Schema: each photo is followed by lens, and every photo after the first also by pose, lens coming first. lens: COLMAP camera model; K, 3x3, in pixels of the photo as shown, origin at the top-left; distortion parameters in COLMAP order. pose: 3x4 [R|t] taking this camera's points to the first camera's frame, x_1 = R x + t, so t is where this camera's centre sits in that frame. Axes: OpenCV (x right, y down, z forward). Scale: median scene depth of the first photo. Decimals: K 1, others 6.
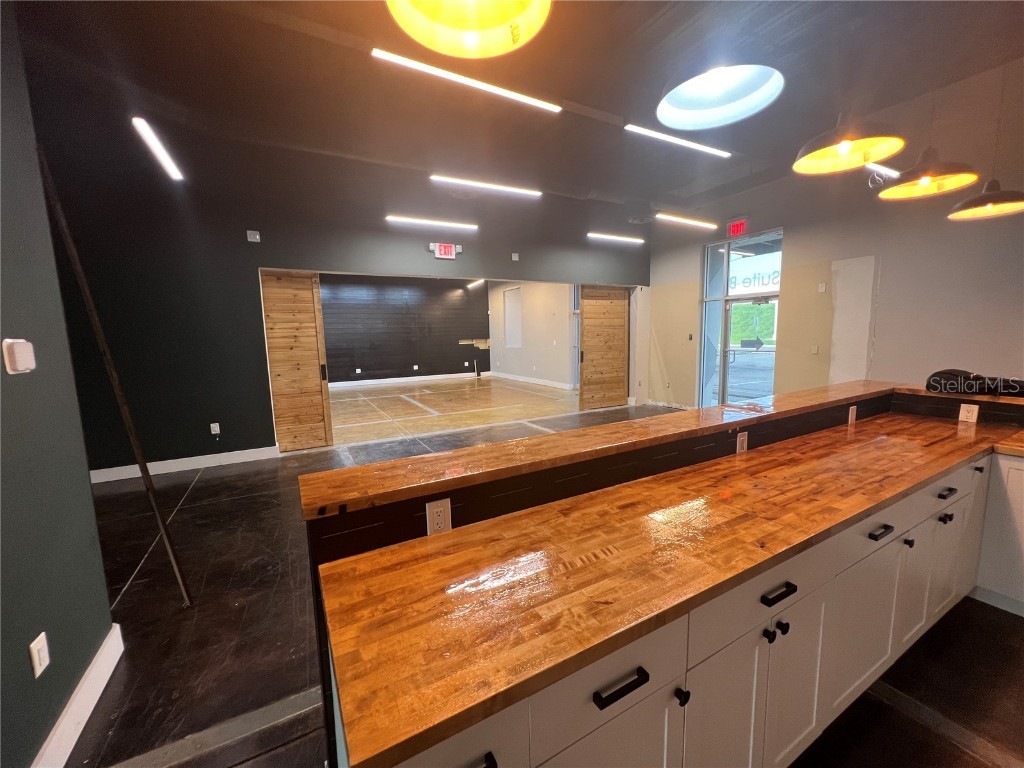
lens RADIAL K [[408.0, 0, 512.0], [0, 408.0, 384.0], [0, 0, 1]] dist [-0.001994, 0.000298]
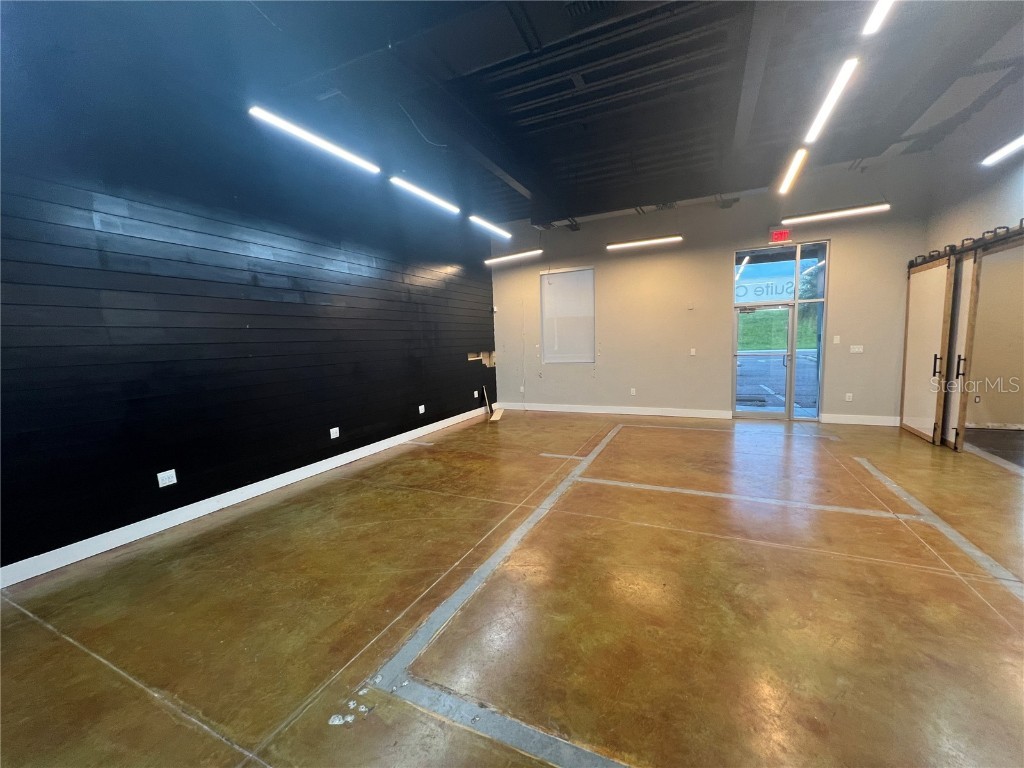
lens RADIAL K [[408.0, 0, 512.0], [0, 408.0, 384.0], [0, 0, 1]] dist [-0.001994, 0.000298]
pose [[0.807586, -0.069465, 0.585644, -0.843280], [0.090642, 0.995860, -0.006870, -0.110851], [-0.582742, 0.058632, 0.810539, 1.001386]]
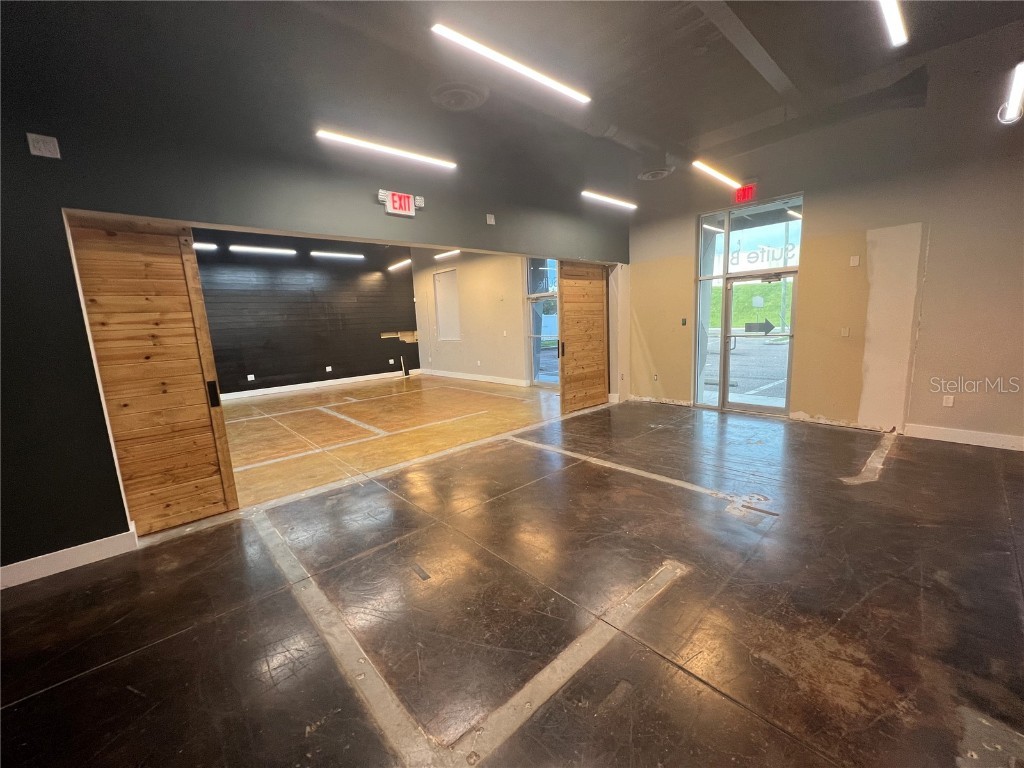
lens RADIAL K [[408.0, 0, 512.0], [0, 408.0, 384.0], [0, 0, 1]] dist [-0.001994, 0.000298]
pose [[0.971471, -0.059534, 0.229564, -0.134175], [0.053884, 0.998072, 0.030808, -0.030515], [-0.230955, -0.017559, 0.972806, 0.245667]]
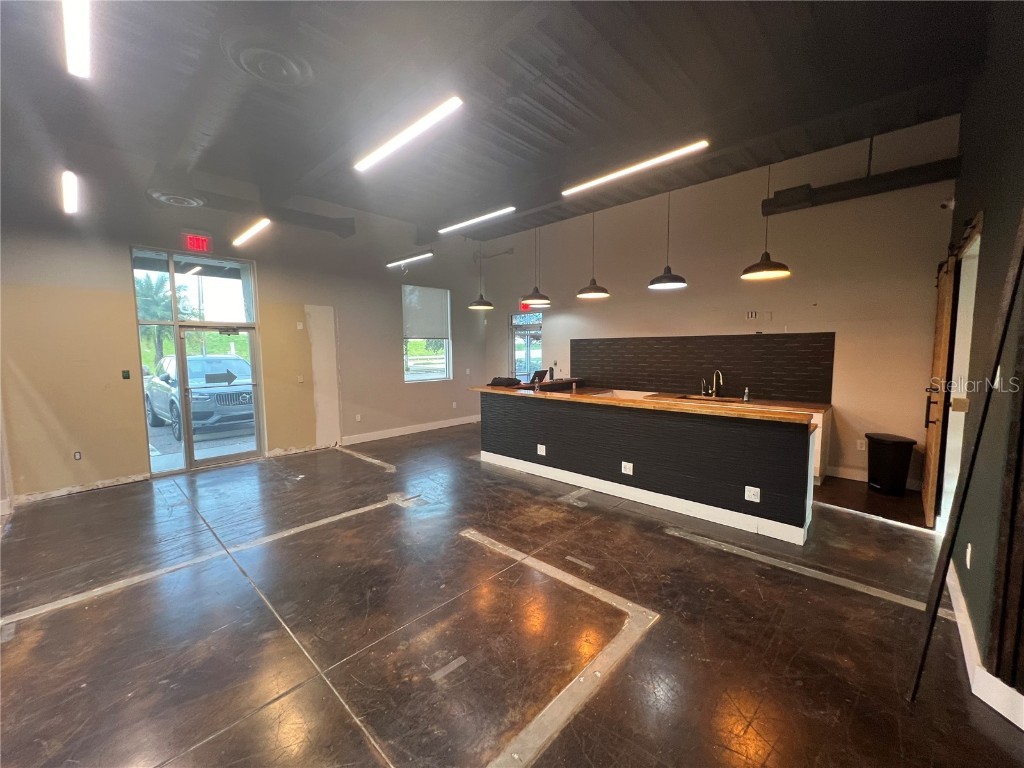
lens RADIAL K [[408.0, 0, 512.0], [0, 408.0, 384.0], [0, 0, 1]] dist [-0.001994, 0.000298]
pose [[-0.306922, -0.057503, 0.949996, -0.425977], [0.135767, 0.985319, 0.103504, -0.086514], [-0.942001, 0.160746, -0.294609, 0.626169]]
